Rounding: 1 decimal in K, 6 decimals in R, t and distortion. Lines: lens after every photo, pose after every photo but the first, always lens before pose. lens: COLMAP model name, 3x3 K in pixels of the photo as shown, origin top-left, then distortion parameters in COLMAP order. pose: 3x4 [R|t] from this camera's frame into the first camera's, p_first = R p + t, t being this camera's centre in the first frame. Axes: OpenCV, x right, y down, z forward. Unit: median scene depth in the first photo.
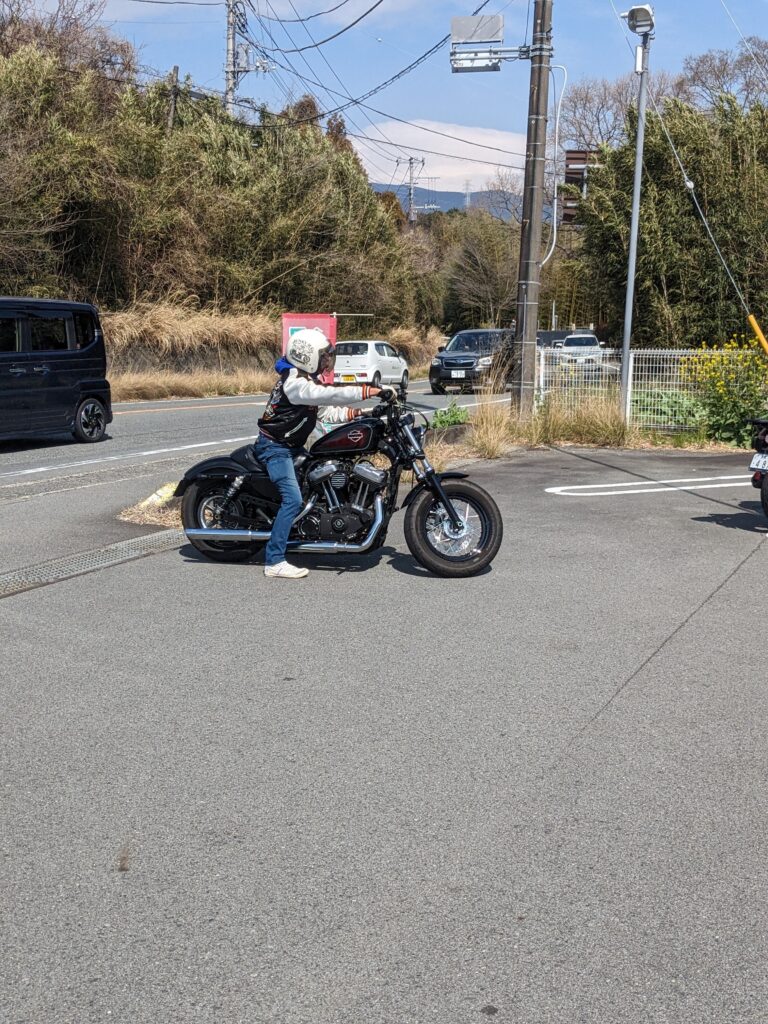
lens RADIAL K [[1346.2, 0, 424.7], [0, 1346.2, 504.8], [0, 0, 1]] dist [0.096919, 0.000000]
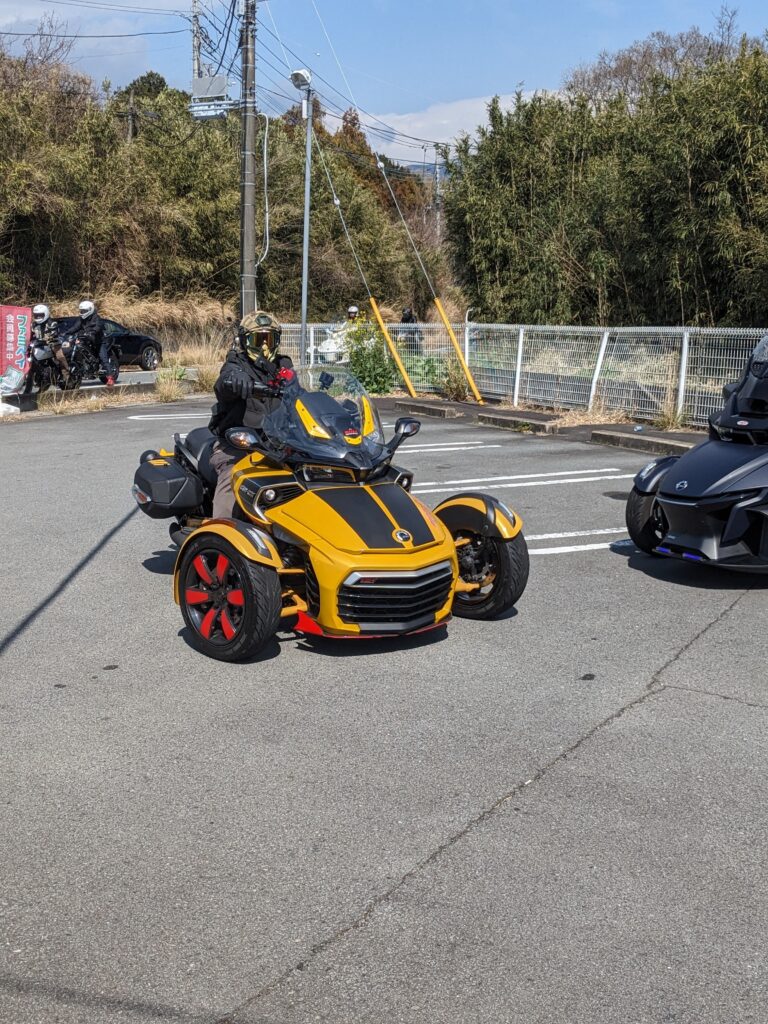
lens RADIAL K [[1346.2, 0, 363.3], [0, 1346.2, 541.0], [0, 0, 1]] dist [0.096919, 0.000000]
pose [[0.988734, -0.000084, -0.149683, 0.396771], [0.006575, 0.999059, 0.042874, 0.044020], [0.149538, -0.043375, 0.987804, -0.335051]]
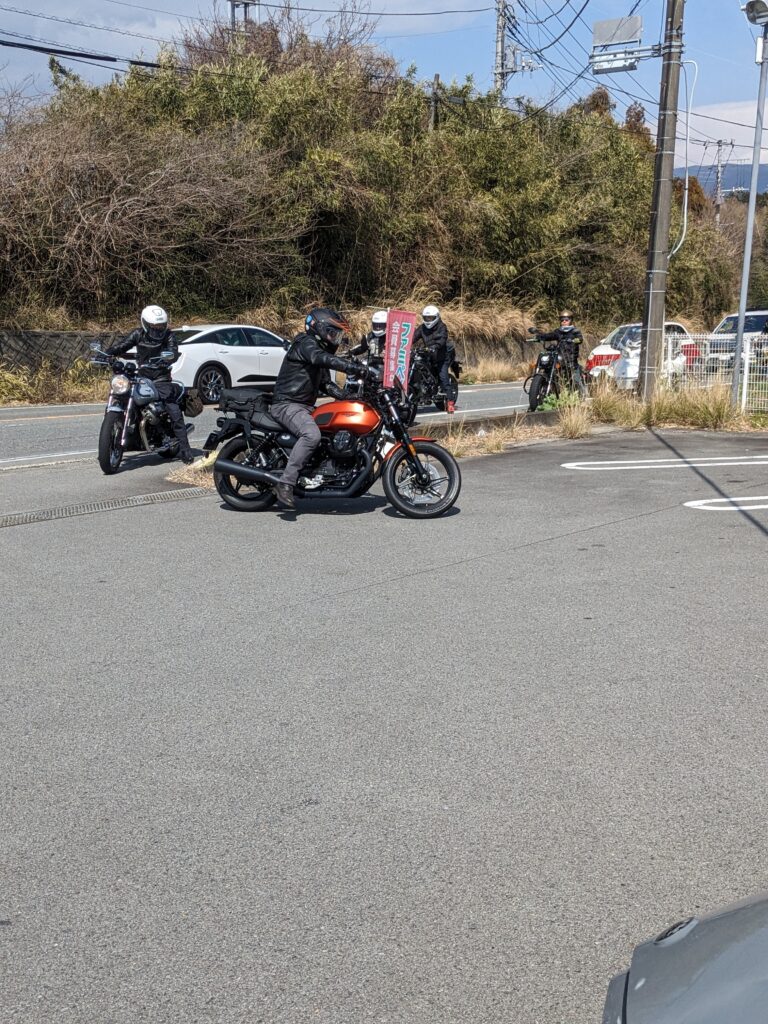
lens RADIAL K [[1346.2, 0, 383.1], [0, 1346.2, 520.4], [0, 0, 1]] dist [0.096919, 0.000000]
pose [[0.957869, 0.023956, -0.286206, 0.179209], [-0.018601, 0.999598, 0.021414, 0.008031], [0.286603, -0.015188, 0.957929, -0.065305]]
